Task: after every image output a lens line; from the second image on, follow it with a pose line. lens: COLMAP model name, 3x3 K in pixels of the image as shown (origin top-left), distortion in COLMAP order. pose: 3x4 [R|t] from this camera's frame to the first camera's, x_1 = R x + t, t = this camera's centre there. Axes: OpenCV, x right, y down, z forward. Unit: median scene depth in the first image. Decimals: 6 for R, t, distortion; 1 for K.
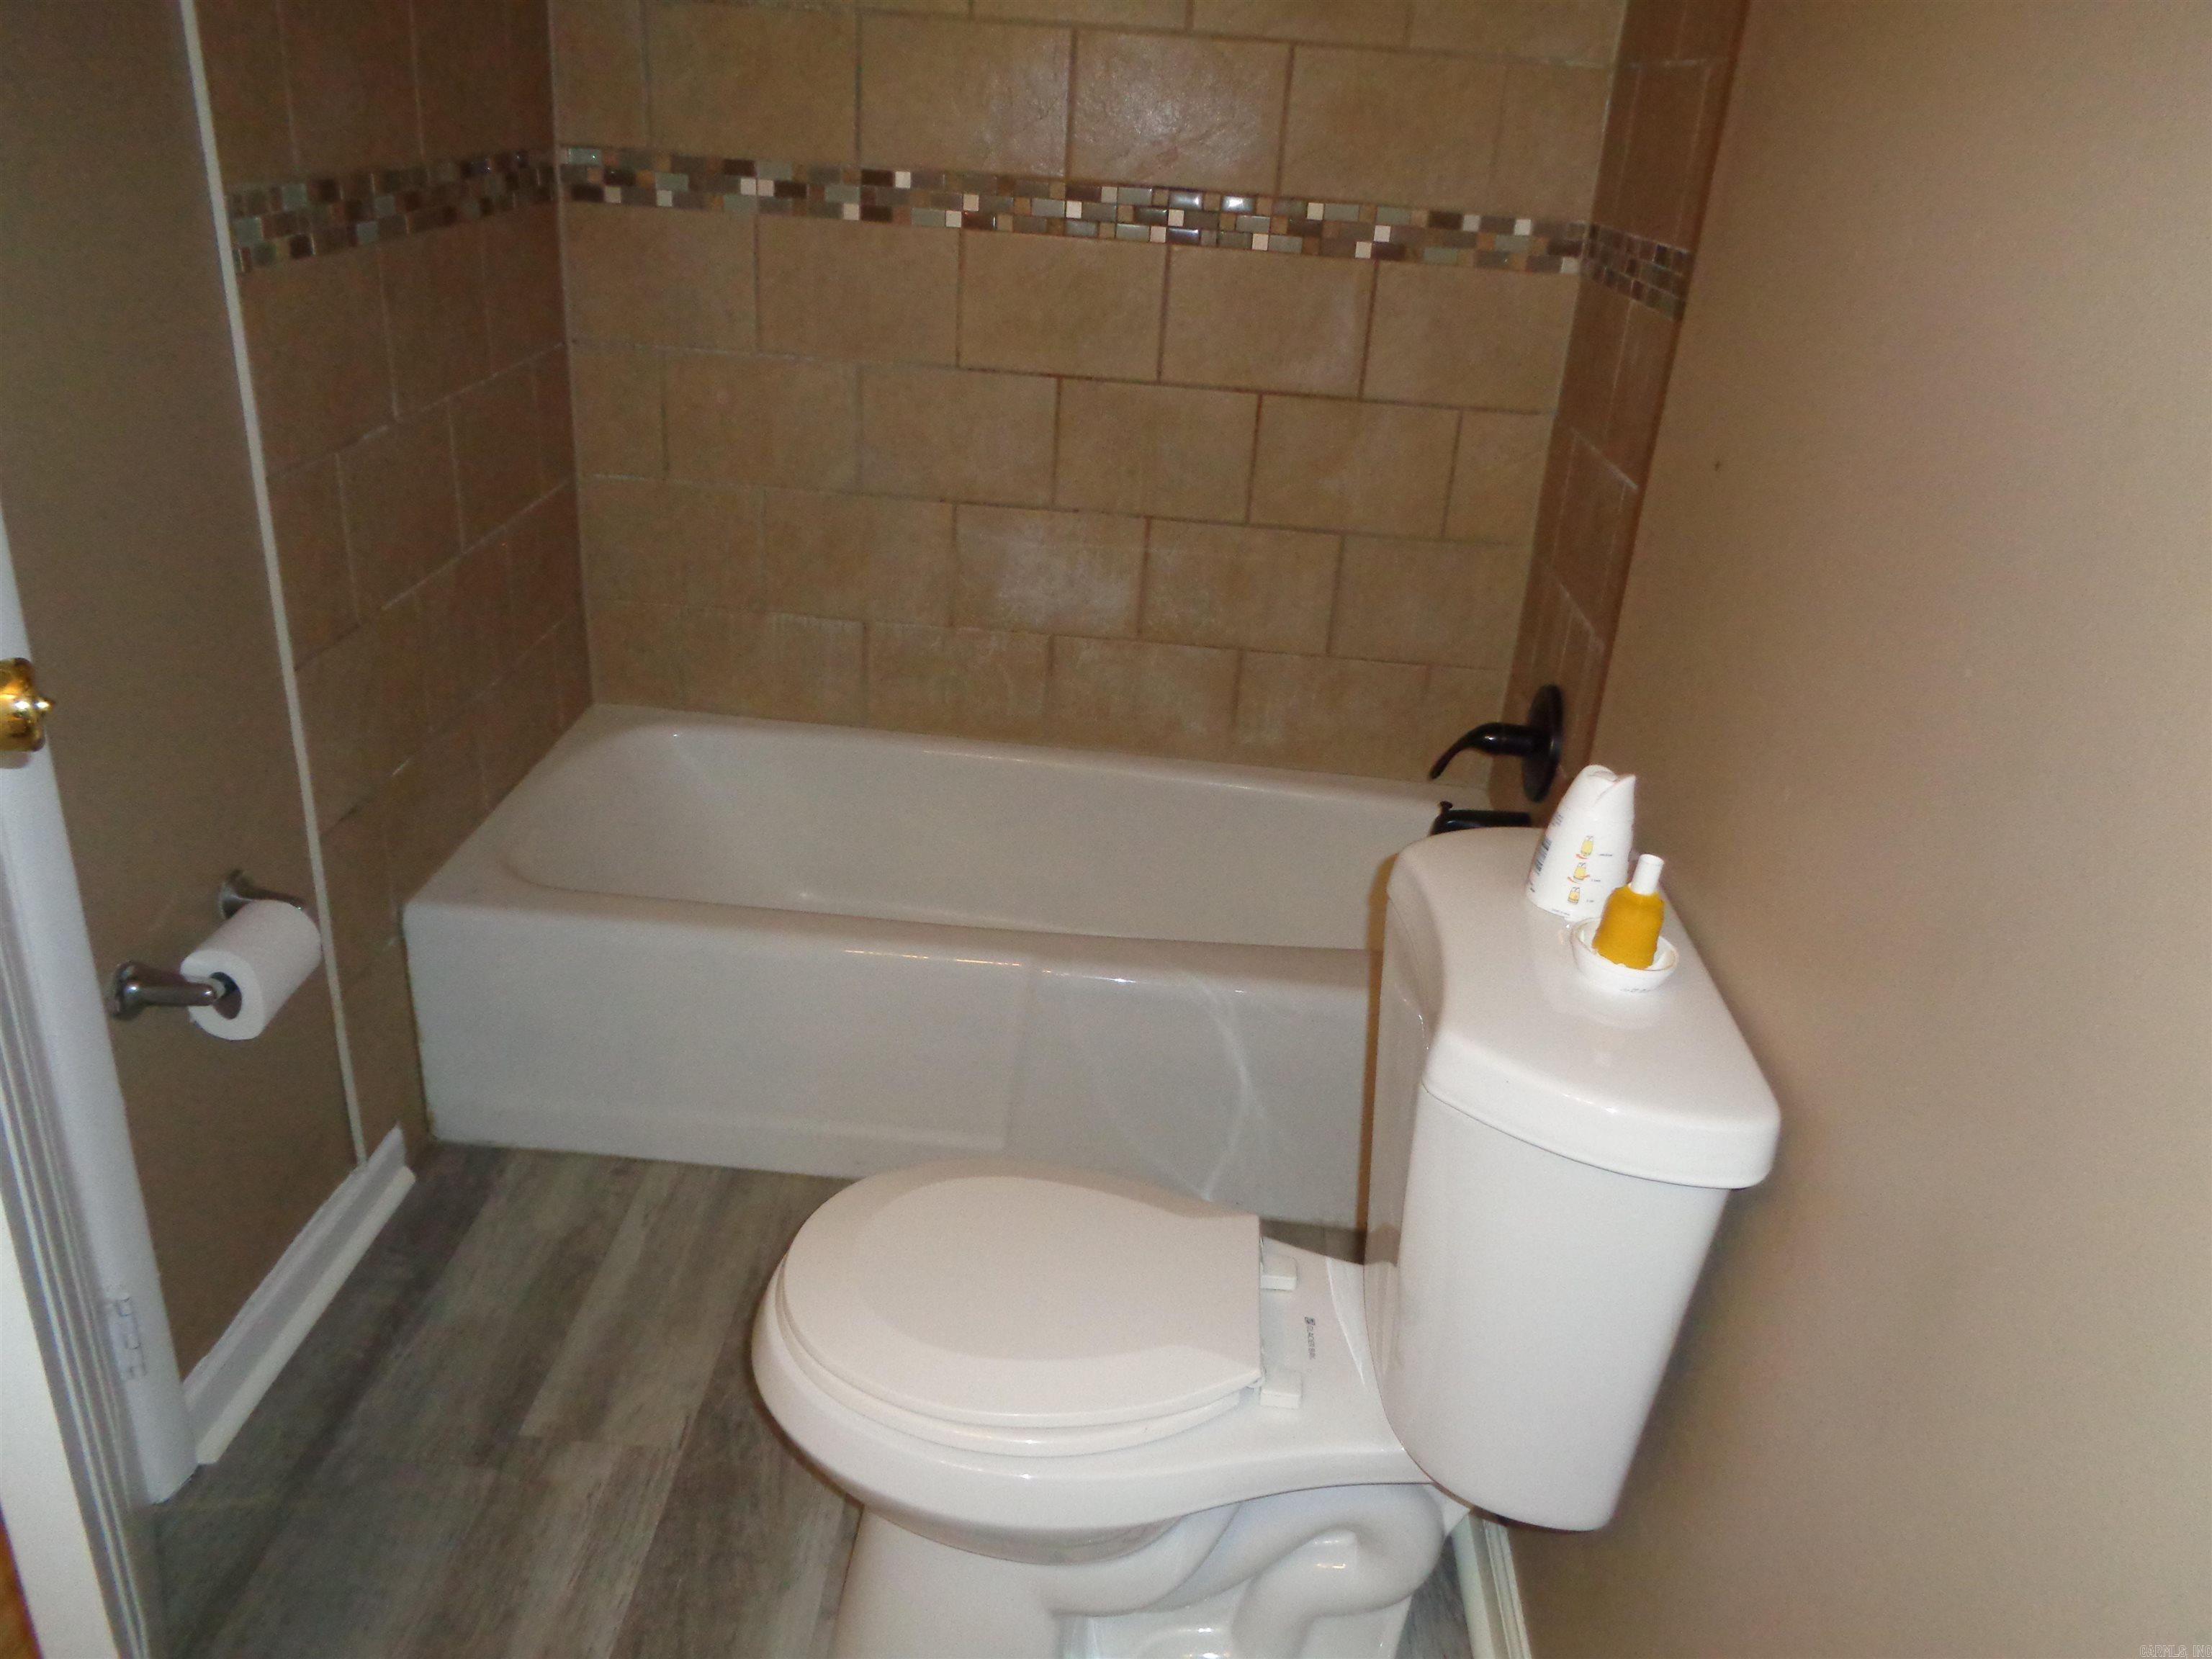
lens RADIAL K [[1649.3, 0, 1103.0], [0, 1649.3, 801.4], [0, 0, 1]] dist [-0.004677, -0.002096]
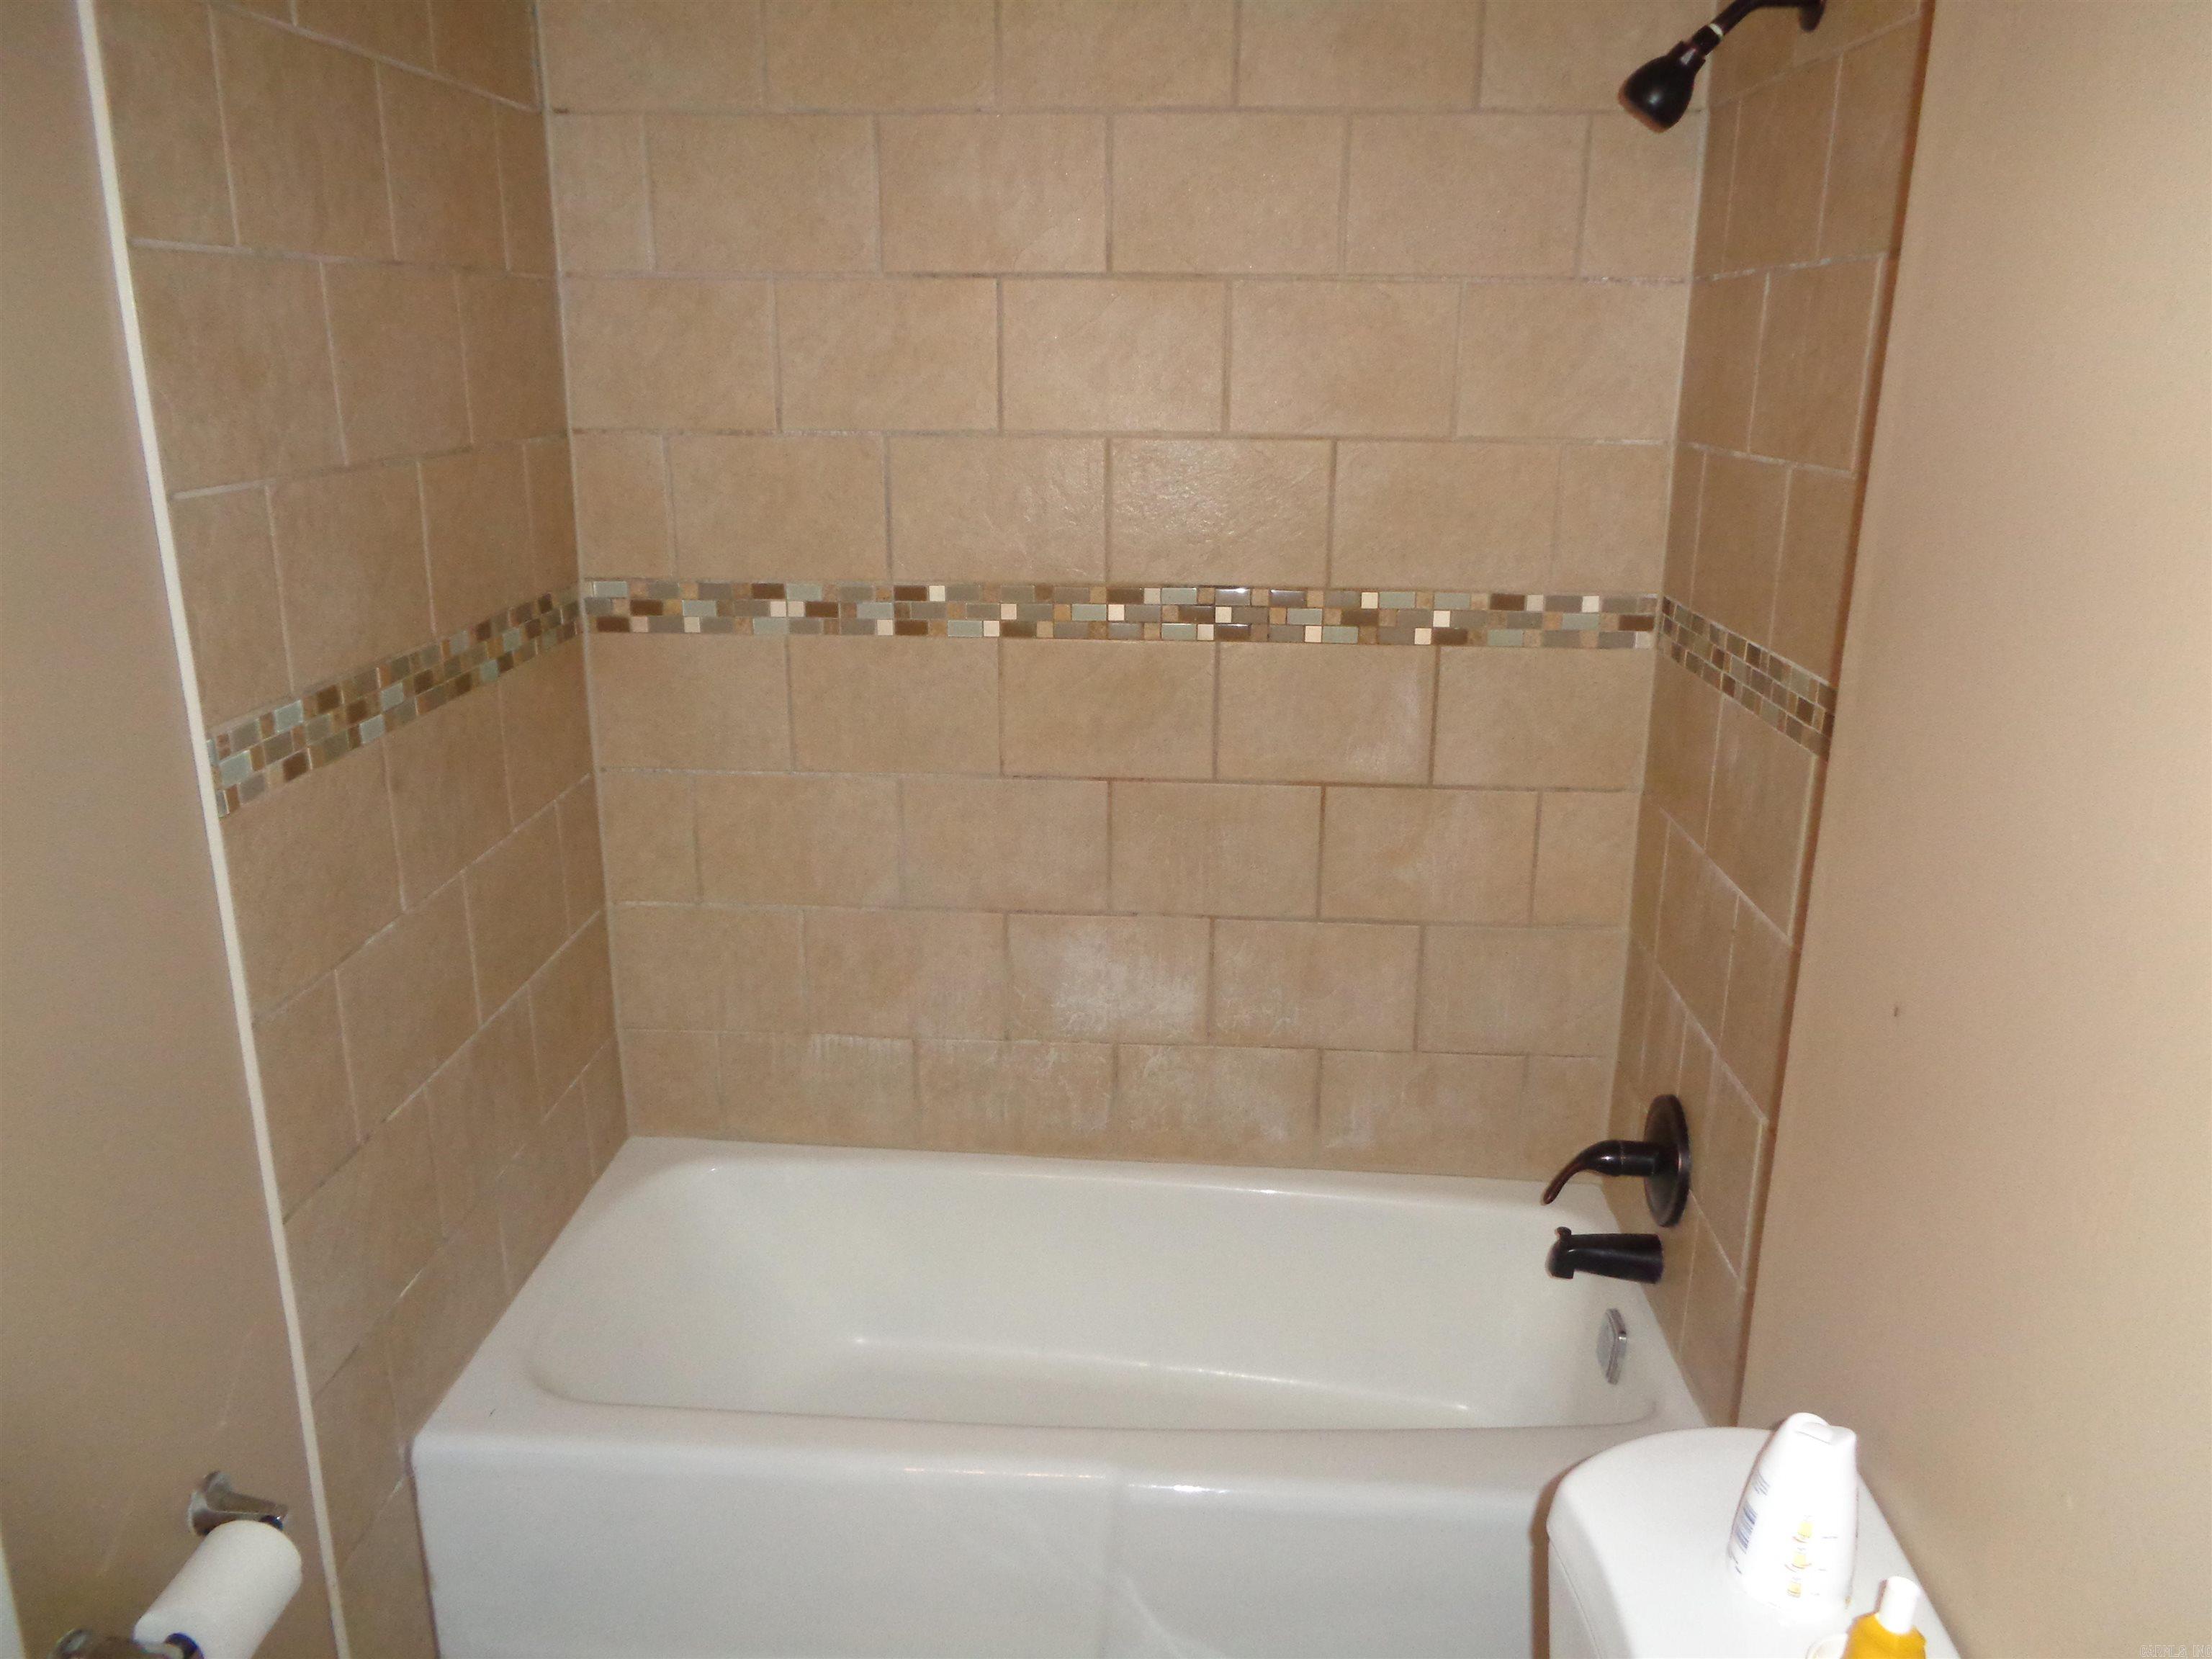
lens RADIAL K [[1649.3, 0, 1103.0], [0, 1649.3, 801.4], [0, 0, 1]] dist [-0.004677, -0.002096]
pose [[0.998023, -0.055480, -0.029538, -0.003101], [0.050600, 0.987985, -0.146029, -0.111503], [0.037285, 0.144246, 0.988839, 0.068521]]
